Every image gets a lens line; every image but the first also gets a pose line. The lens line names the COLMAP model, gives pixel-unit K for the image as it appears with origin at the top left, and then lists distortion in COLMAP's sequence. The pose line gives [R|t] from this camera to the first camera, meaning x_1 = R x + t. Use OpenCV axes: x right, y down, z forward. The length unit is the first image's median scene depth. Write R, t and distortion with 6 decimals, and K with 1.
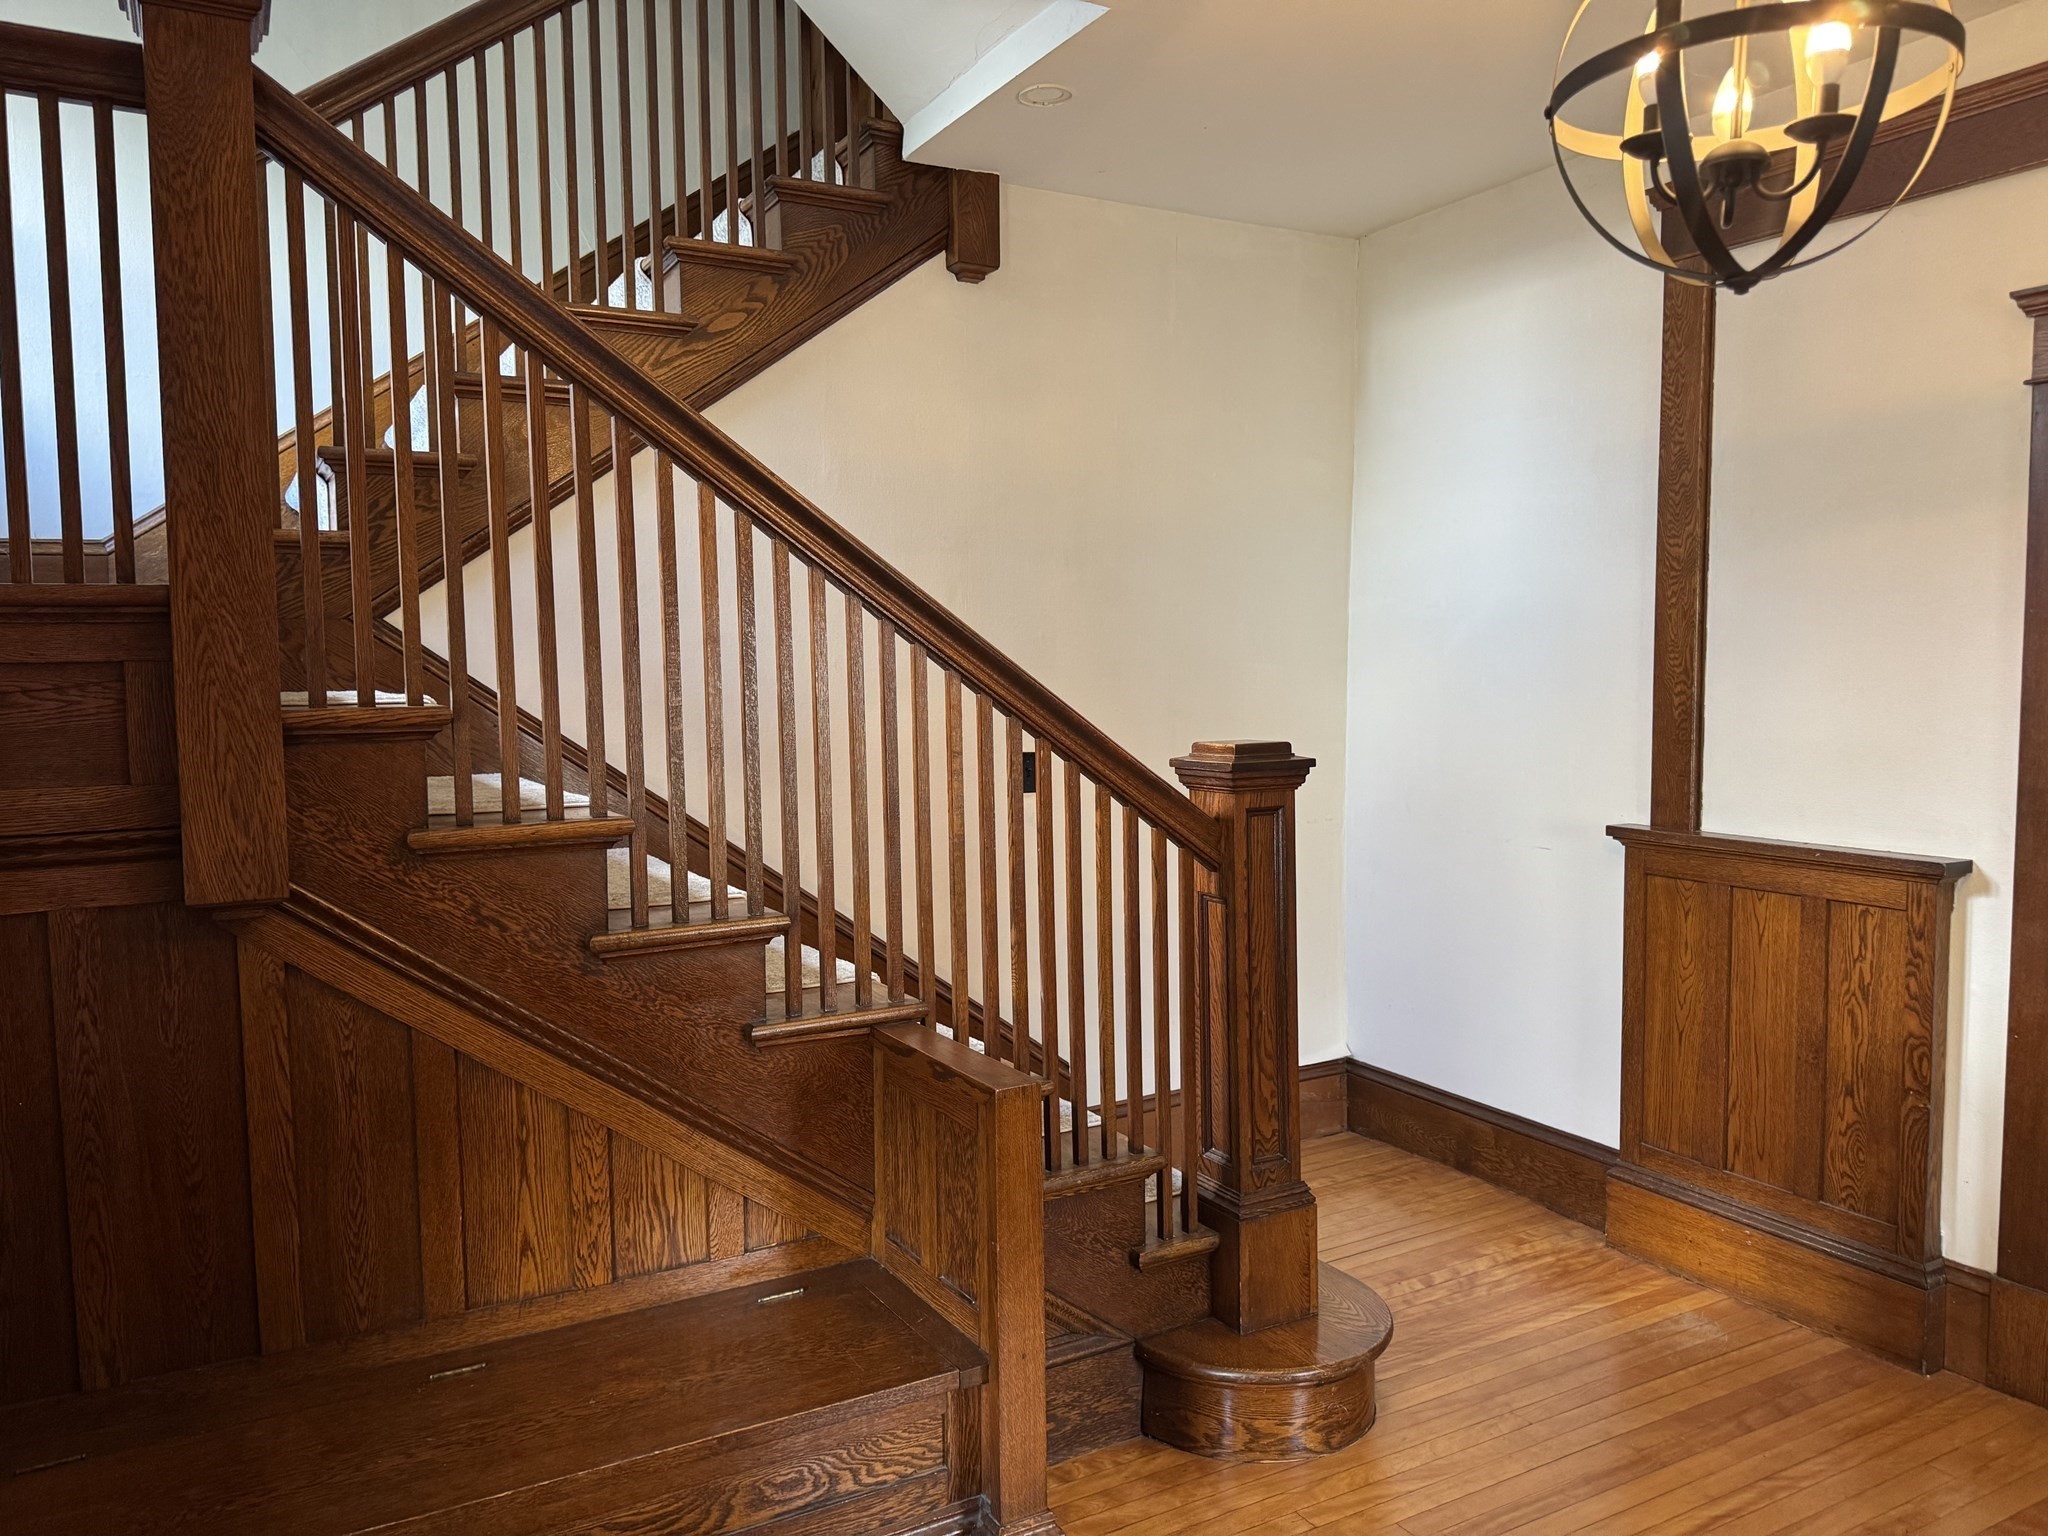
lens RADIAL K [[1429.0, 0, 1029.9], [0, 1429.0, 738.7], [0, 0, 1]] dist [0.139353, -0.187752]
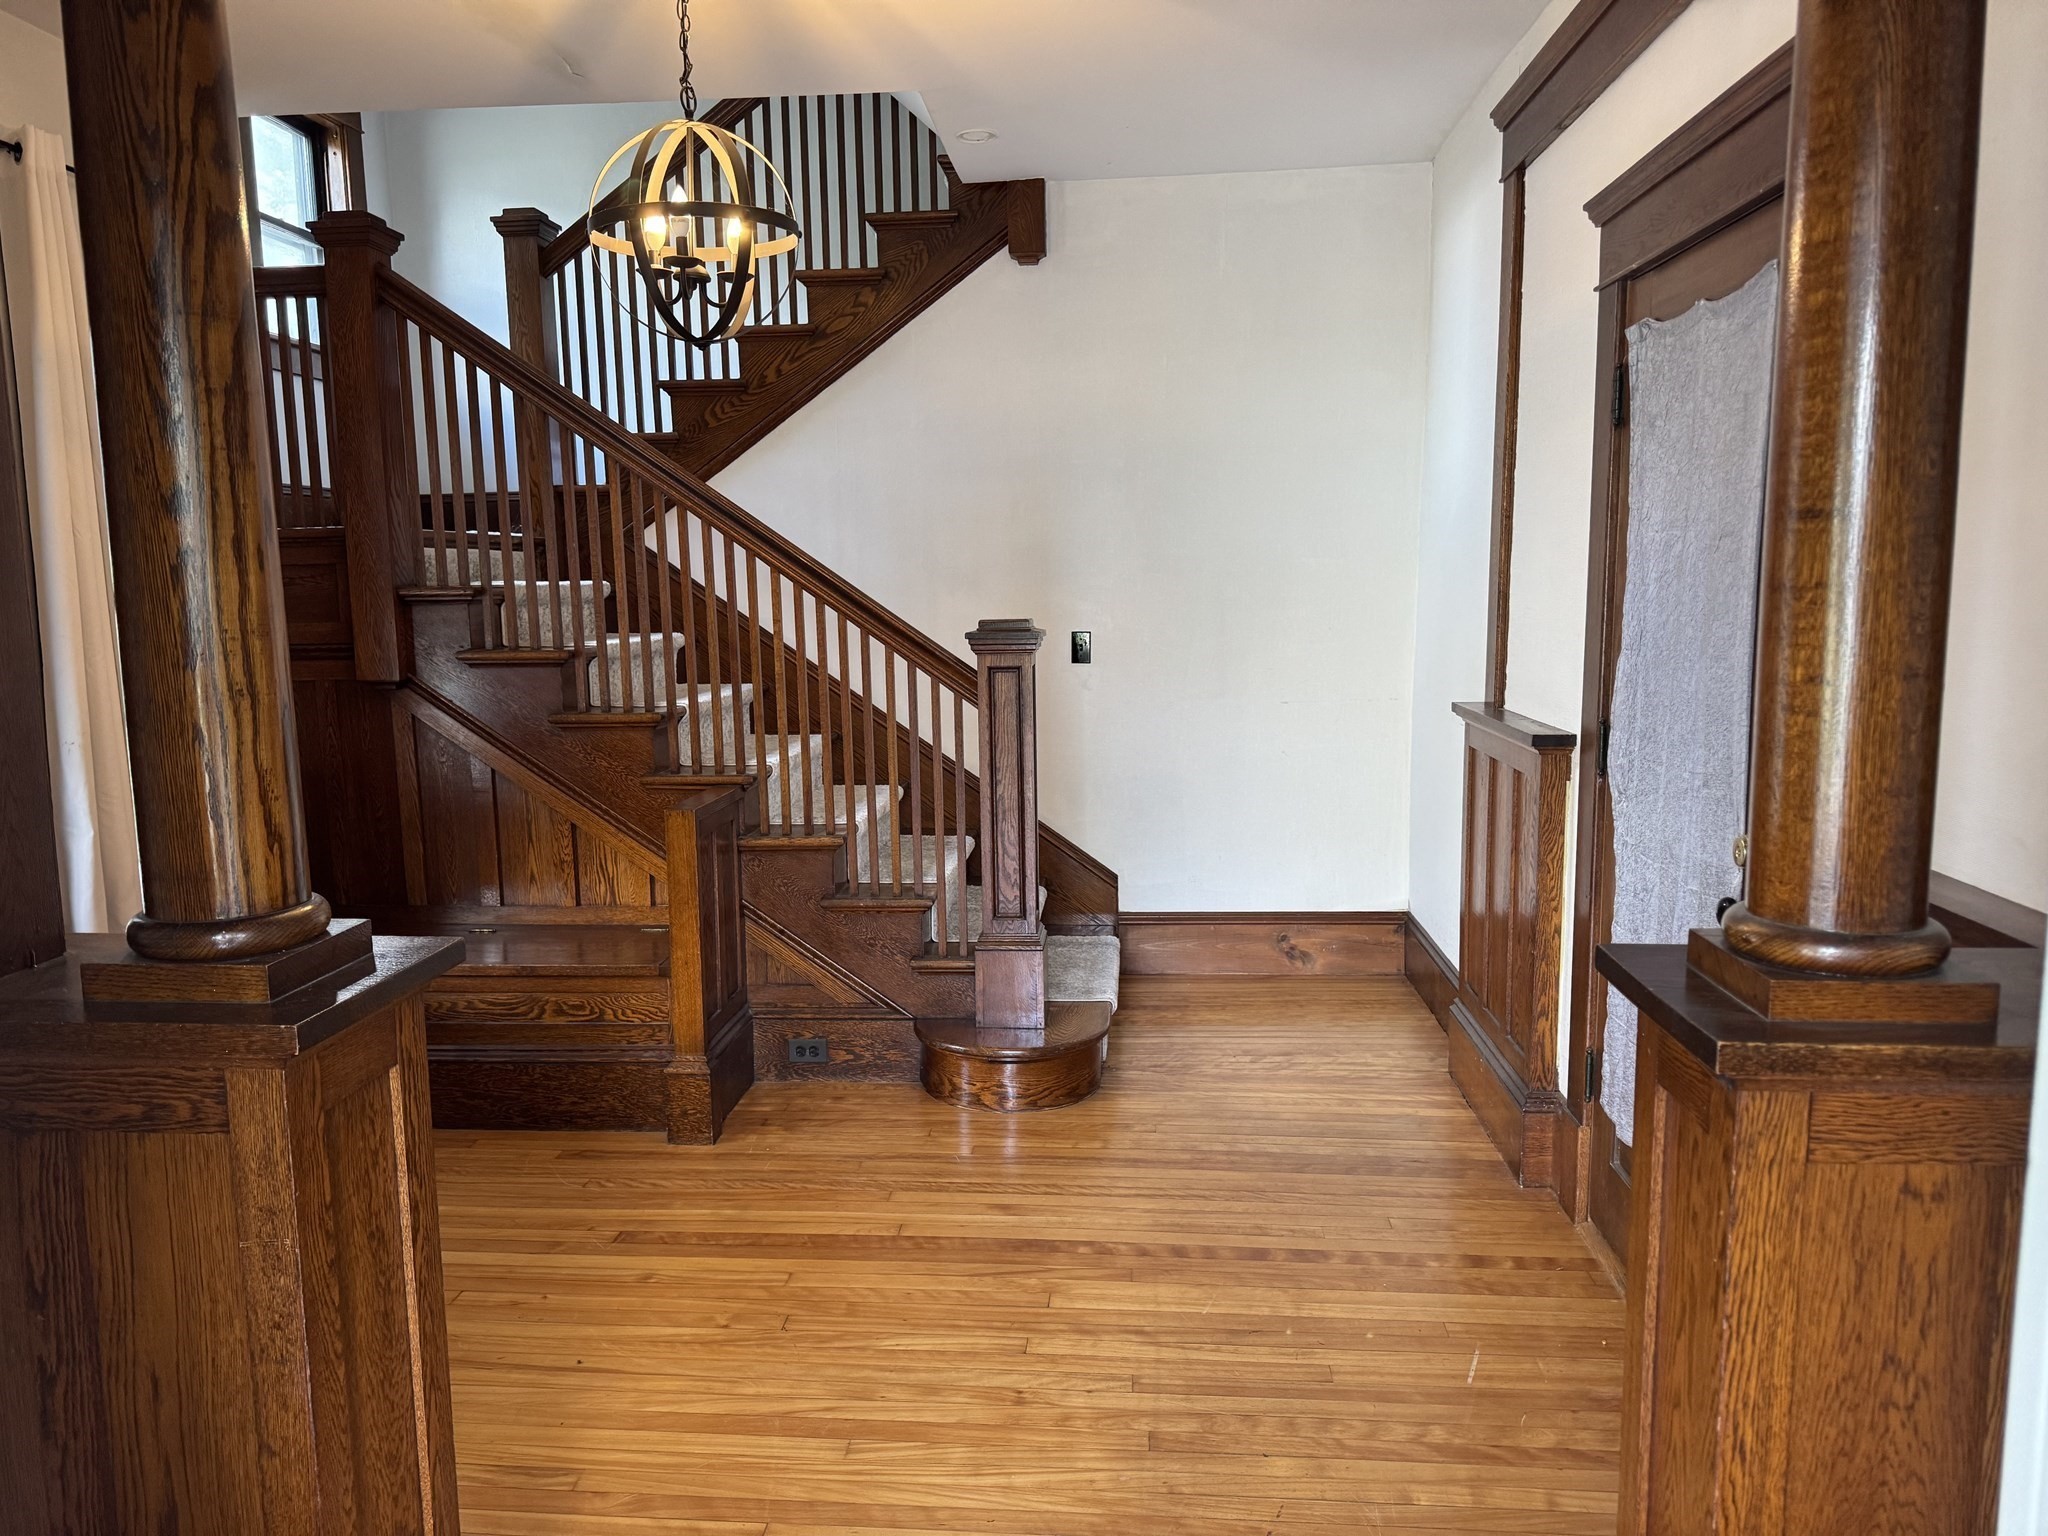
lens RADIAL K [[1429.0, 0, 1029.9], [0, 1429.0, 738.7], [0, 0, 1]] dist [0.139353, -0.187752]
pose [[0.826852, 0.062404, -0.558946, 0.857331], [-0.020172, 0.996476, 0.081412, 0.003967], [0.562057, -0.056041, 0.825197, -0.117960]]
